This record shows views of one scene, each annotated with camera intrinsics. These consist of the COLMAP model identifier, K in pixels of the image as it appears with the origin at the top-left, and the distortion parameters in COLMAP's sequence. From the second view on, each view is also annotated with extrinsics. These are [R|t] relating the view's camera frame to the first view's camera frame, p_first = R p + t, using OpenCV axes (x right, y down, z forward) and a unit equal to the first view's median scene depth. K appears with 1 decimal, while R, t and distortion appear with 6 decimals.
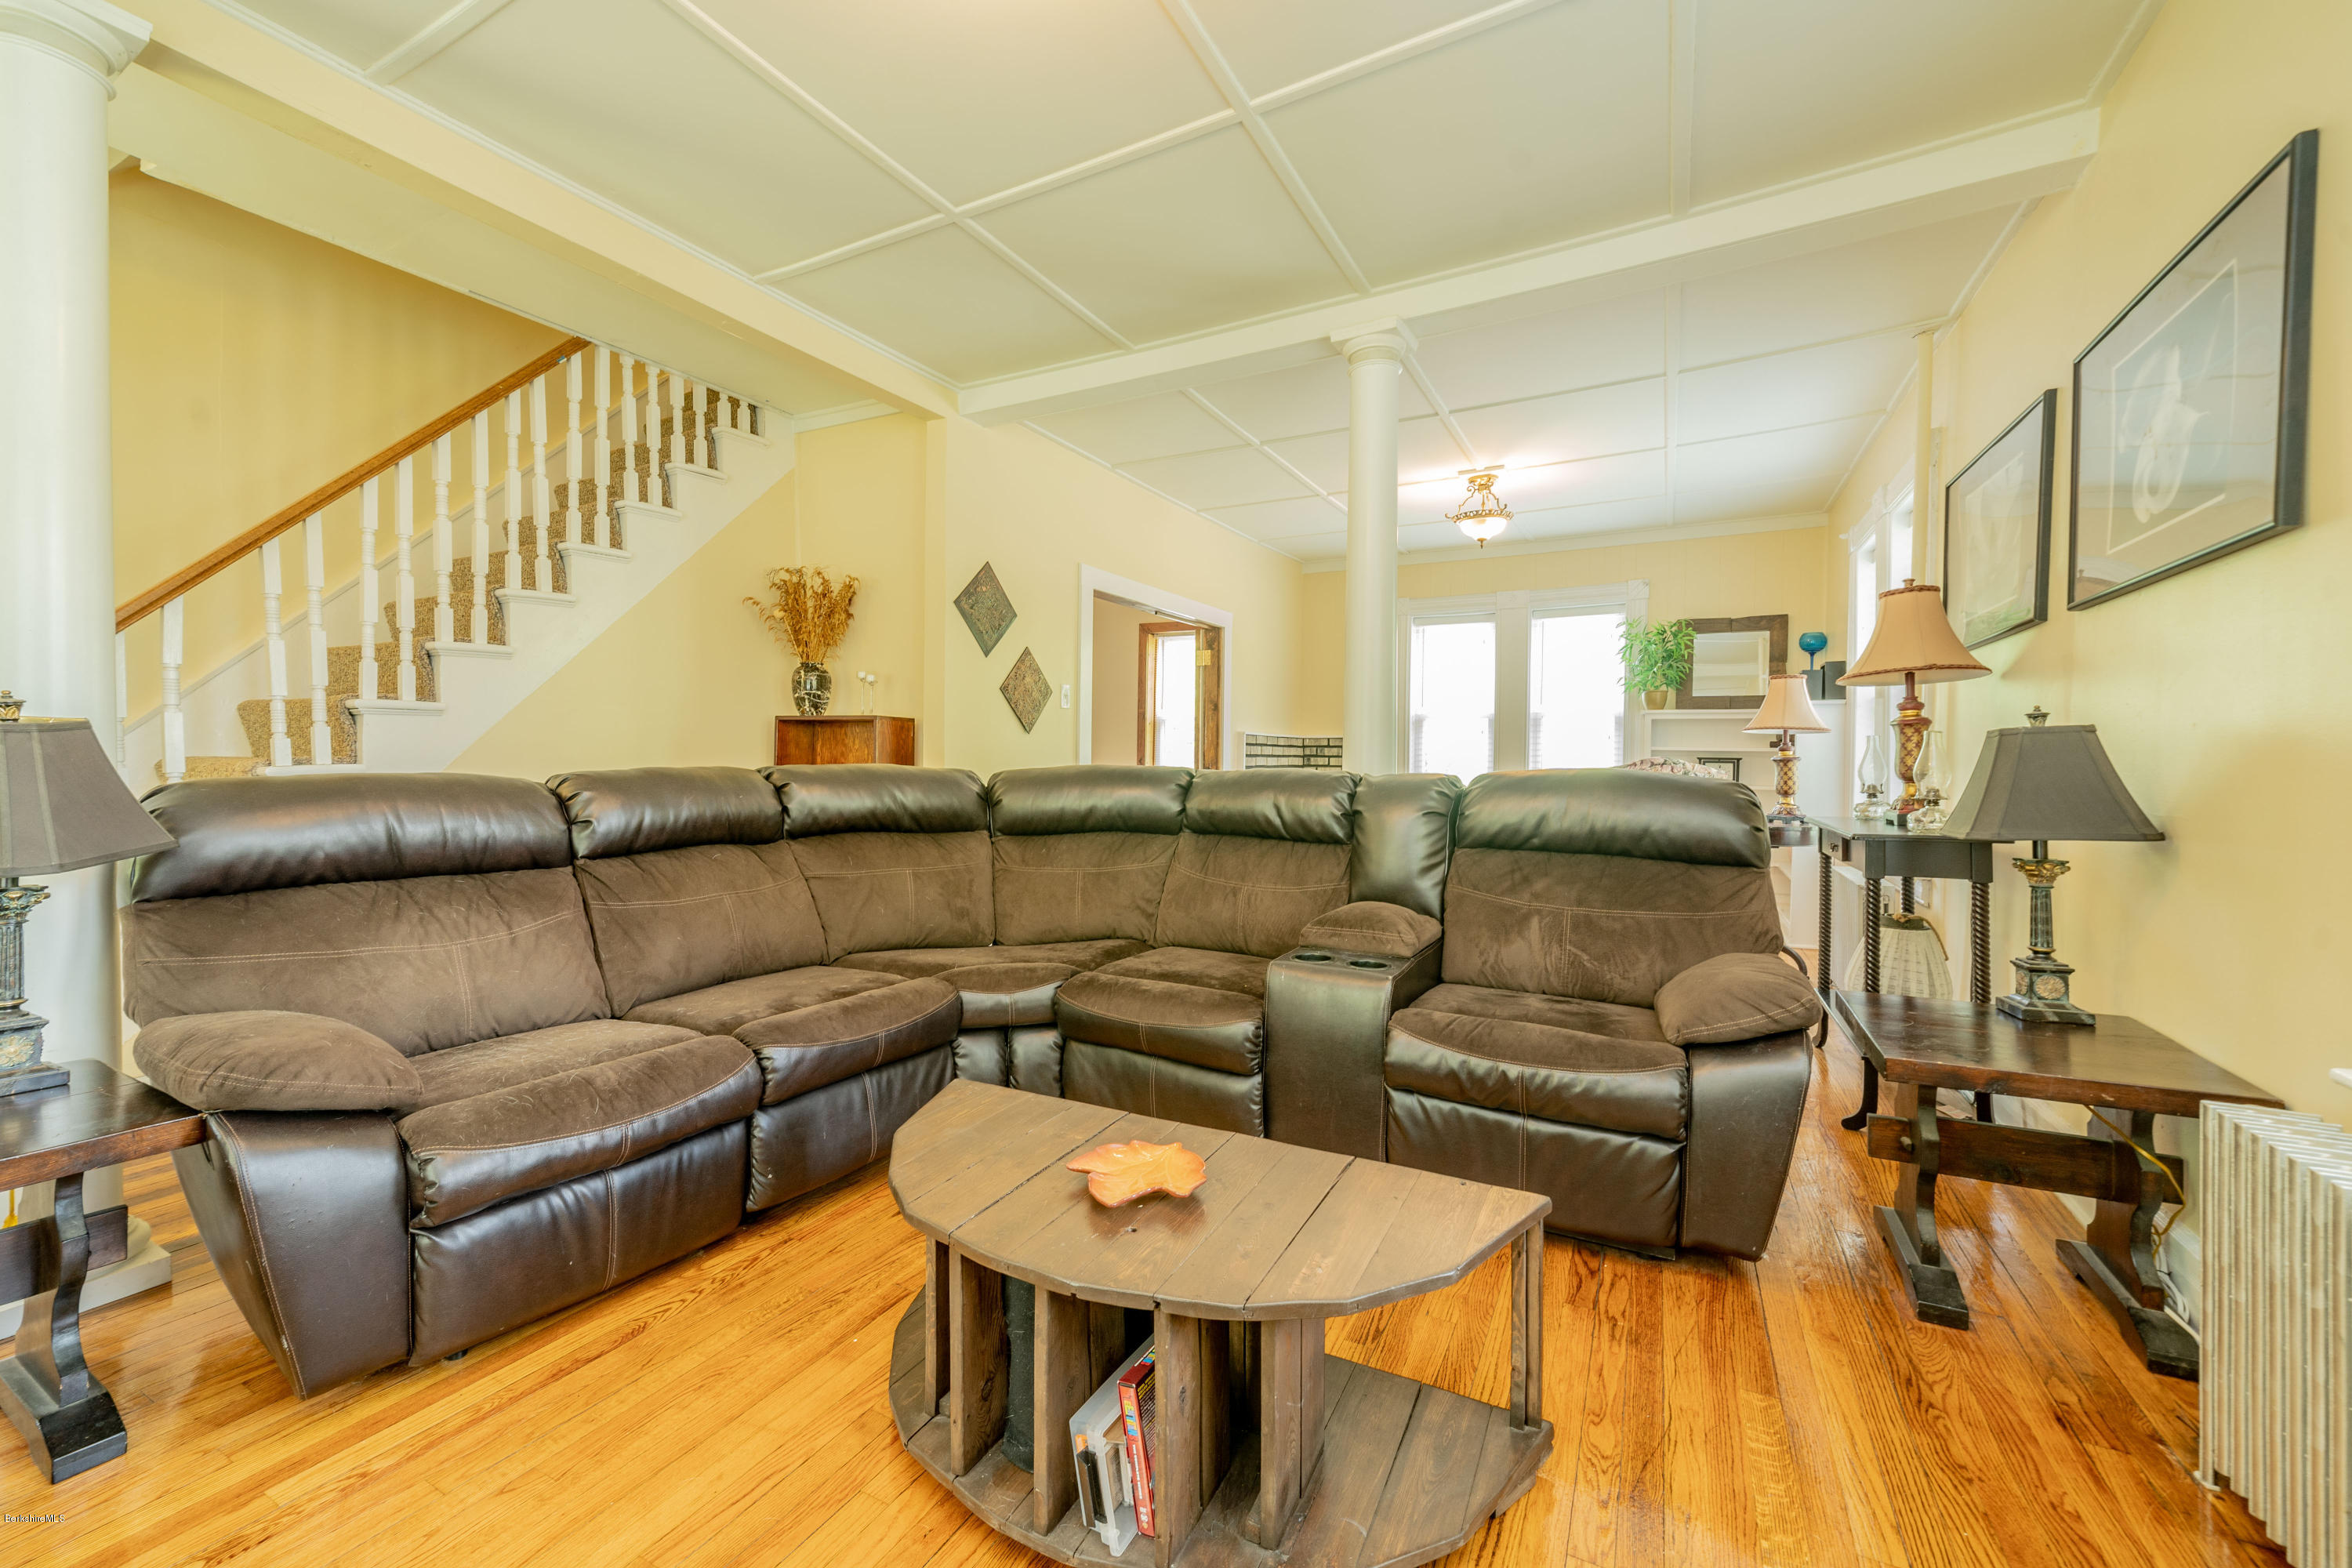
lens RADIAL K [[924.0, 0, 1176.8], [0, 924.0, 766.1], [0, 0, 1]] dist [-0.001268, 0.000602]
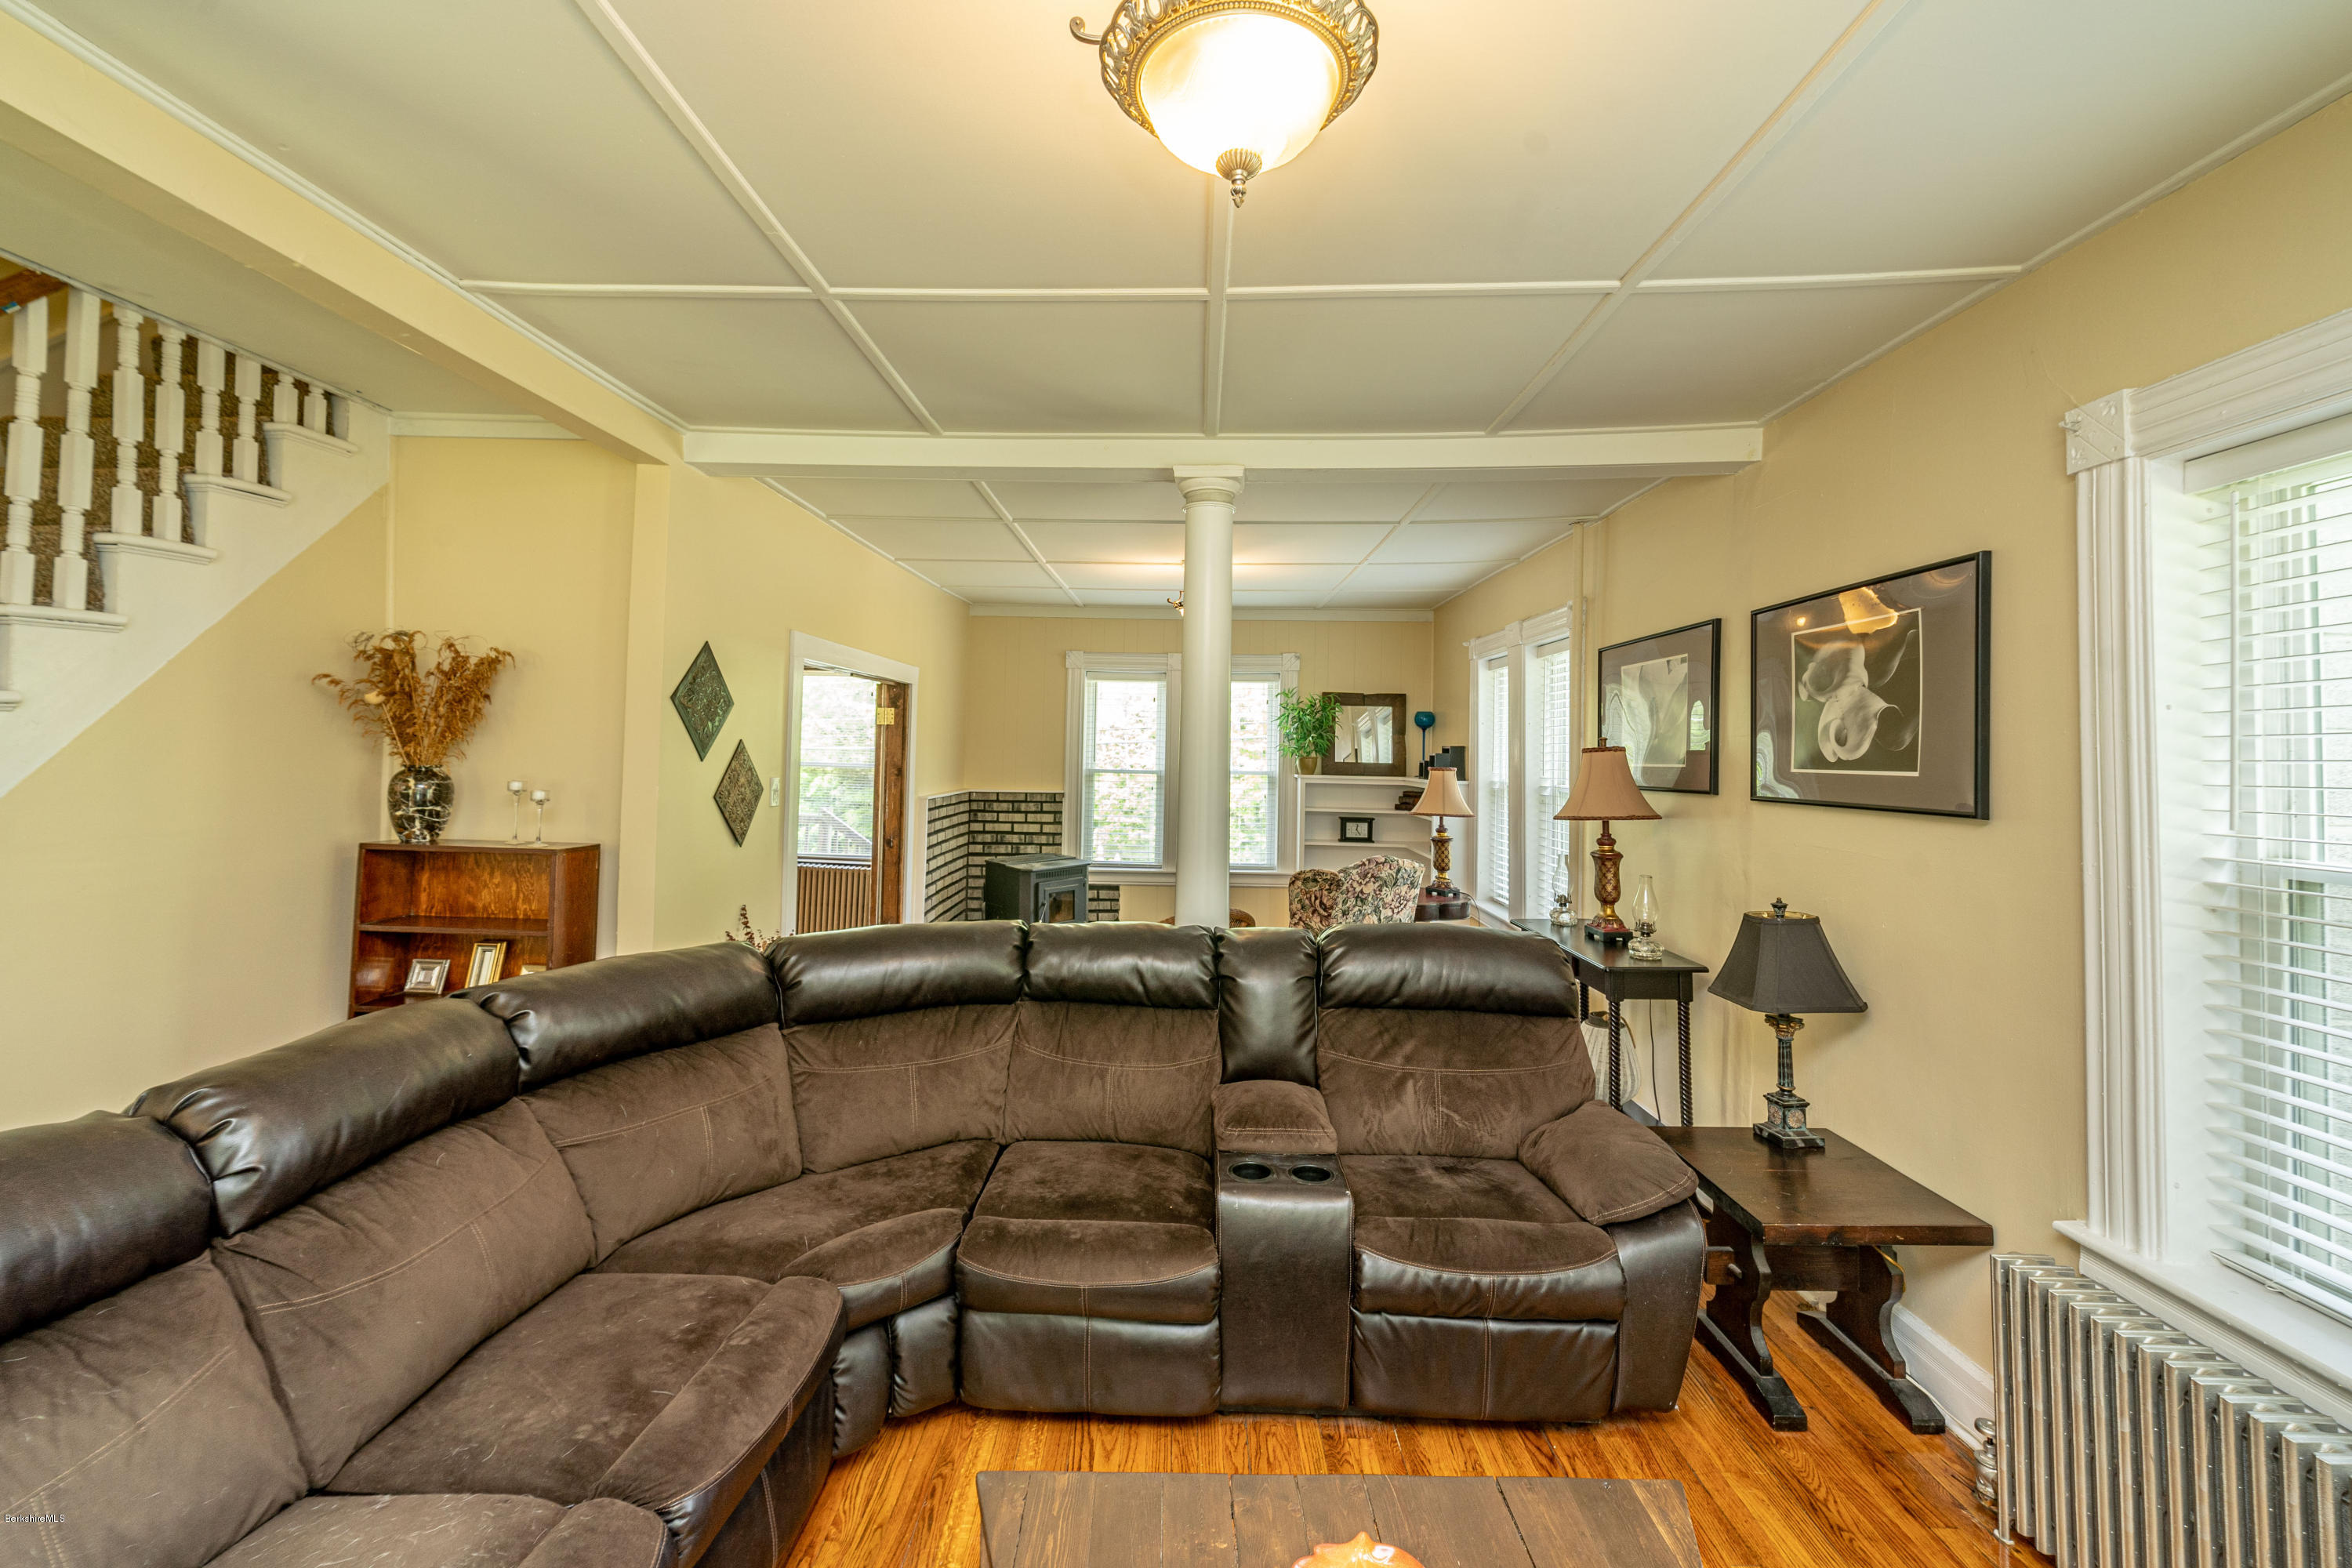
lens RADIAL K [[959.1, 0, 1174.7], [0, 959.1, 724.1], [0, 0, 1]] dist [-0.000956, 0.000629]
pose [[0.891757, 0.021890, 0.451985, -0.304267], [-0.007471, 0.999405, -0.033663, -0.175324], [-0.452454, 0.026643, 0.891390, 0.113656]]
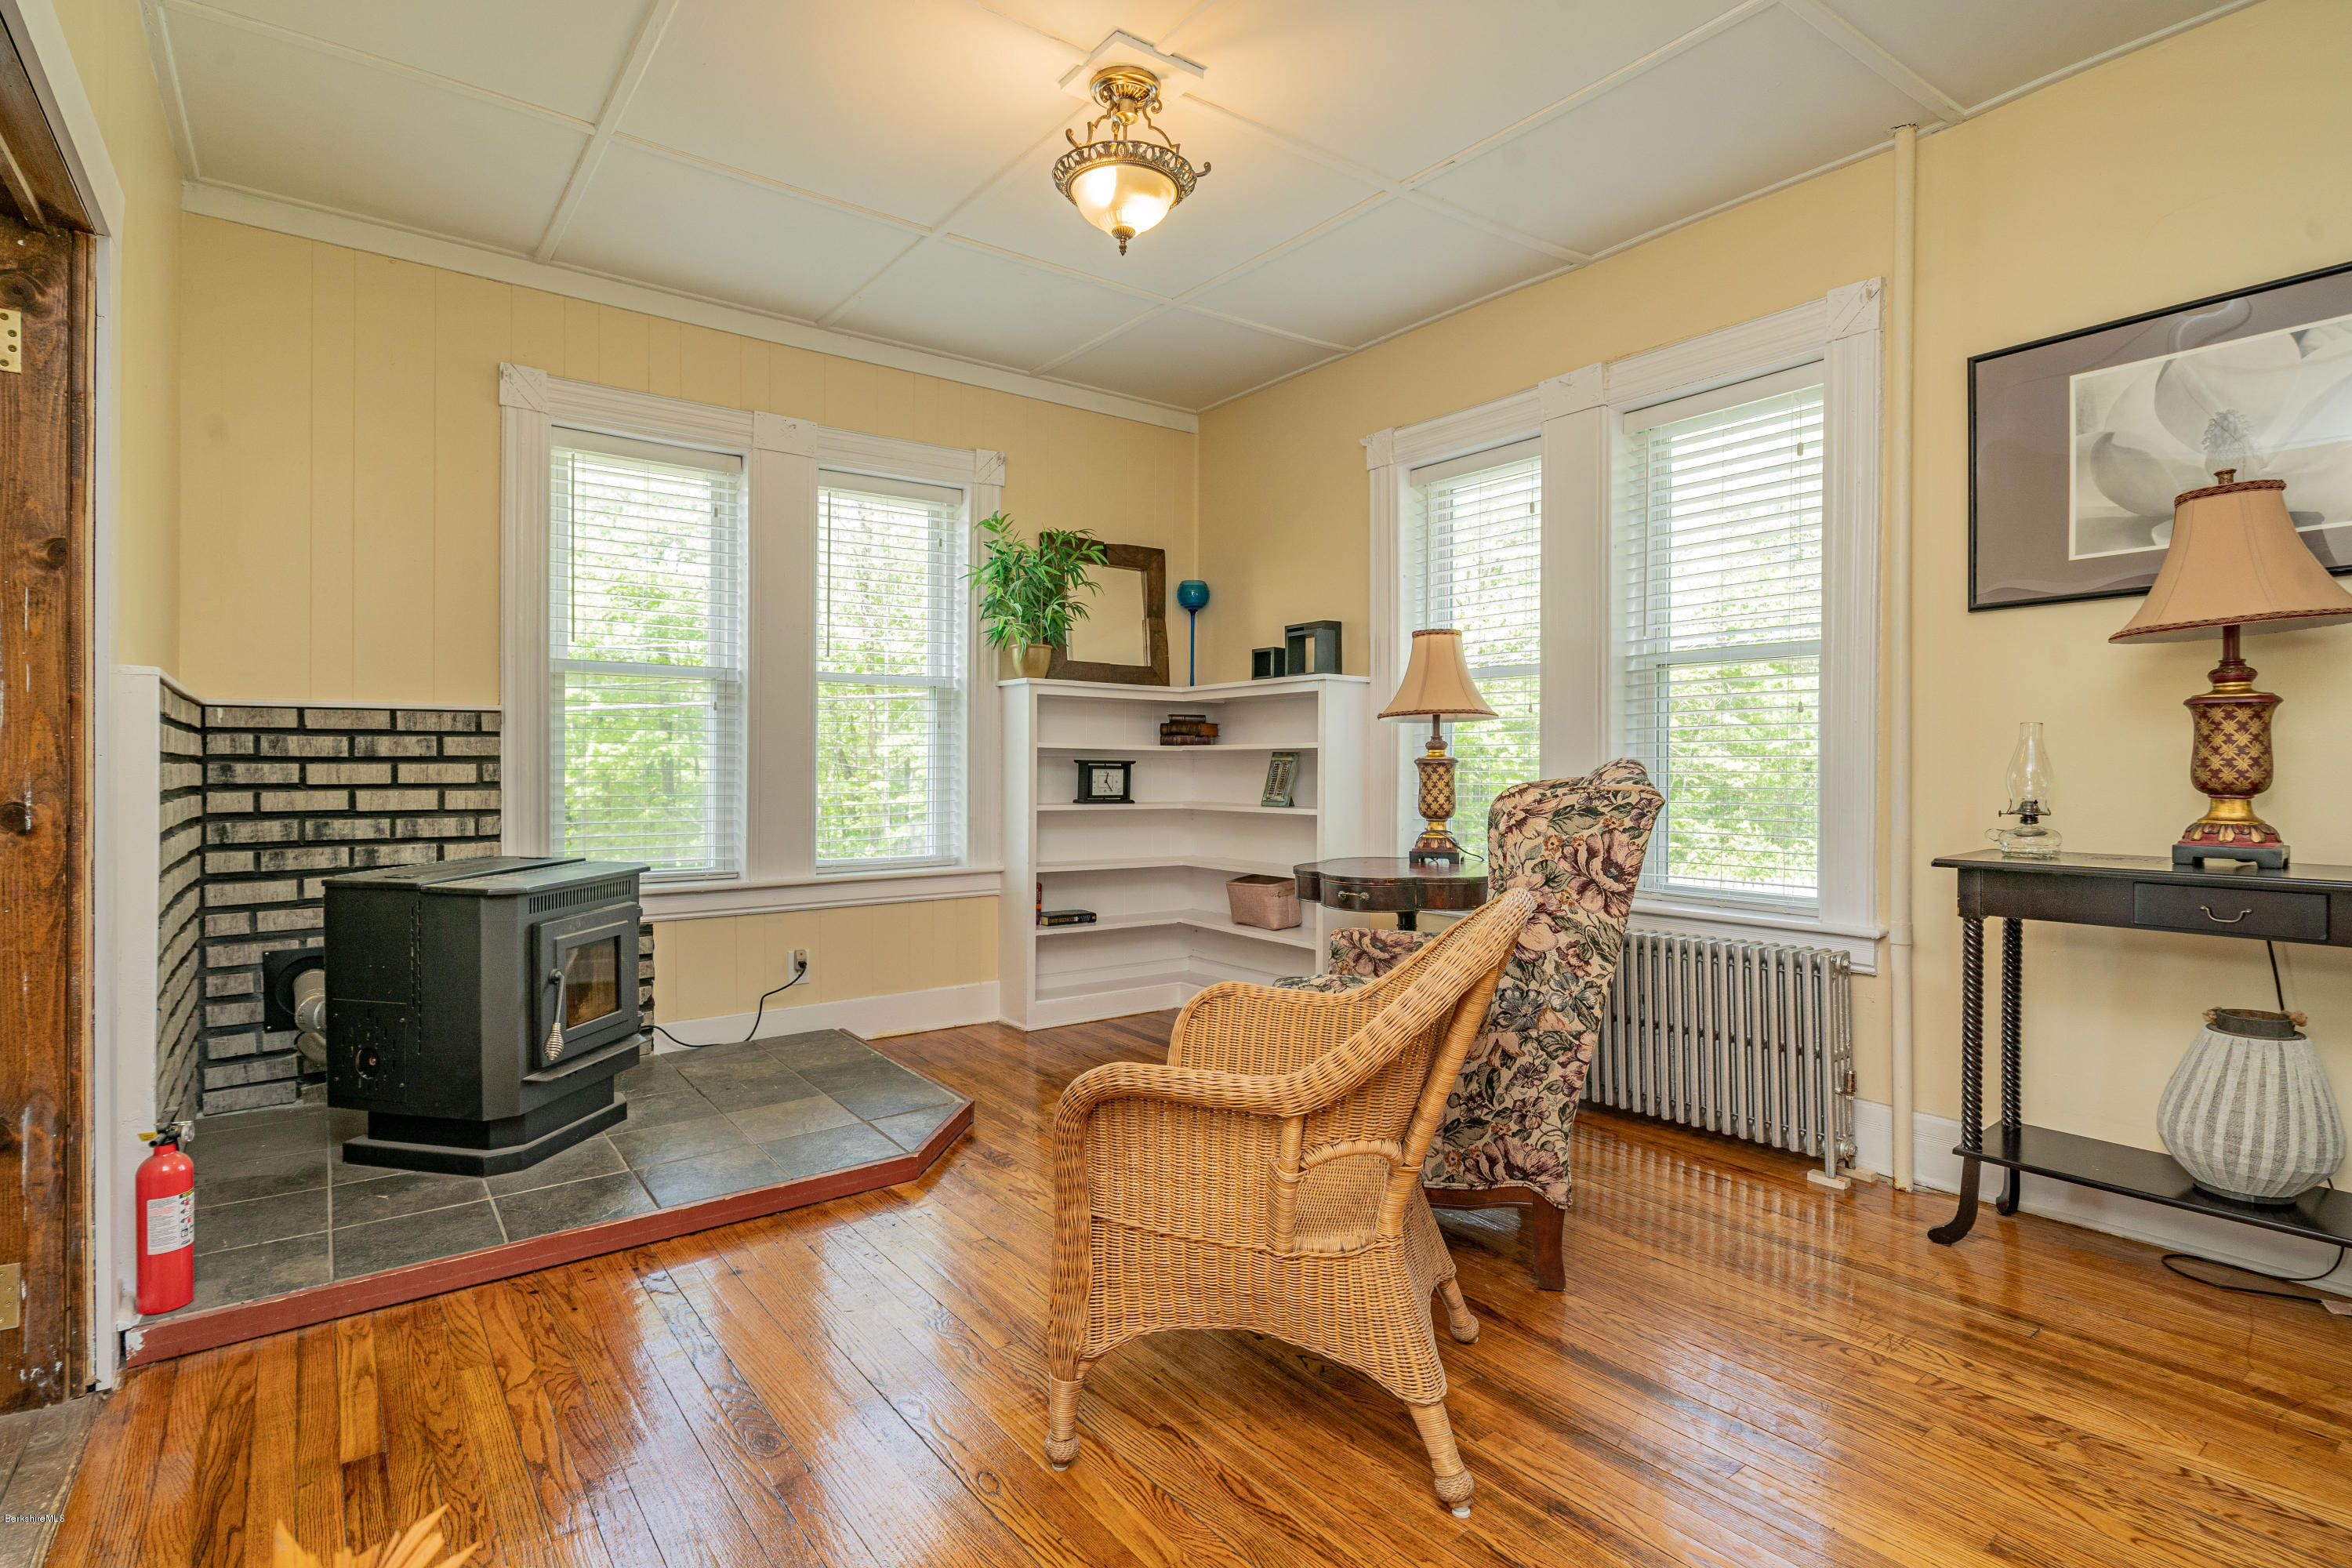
lens RADIAL K [[1114.8, 0, 1188.0], [0, 1114.8, 764.6], [0, 0, 1]] dist [-0.017329, -0.000305]
pose [[0.425431, -0.008637, 0.904949, -0.183463], [0.012608, 0.999914, 0.003616, -0.015546], [-0.904903, 0.009872, 0.425504, 1.324160]]
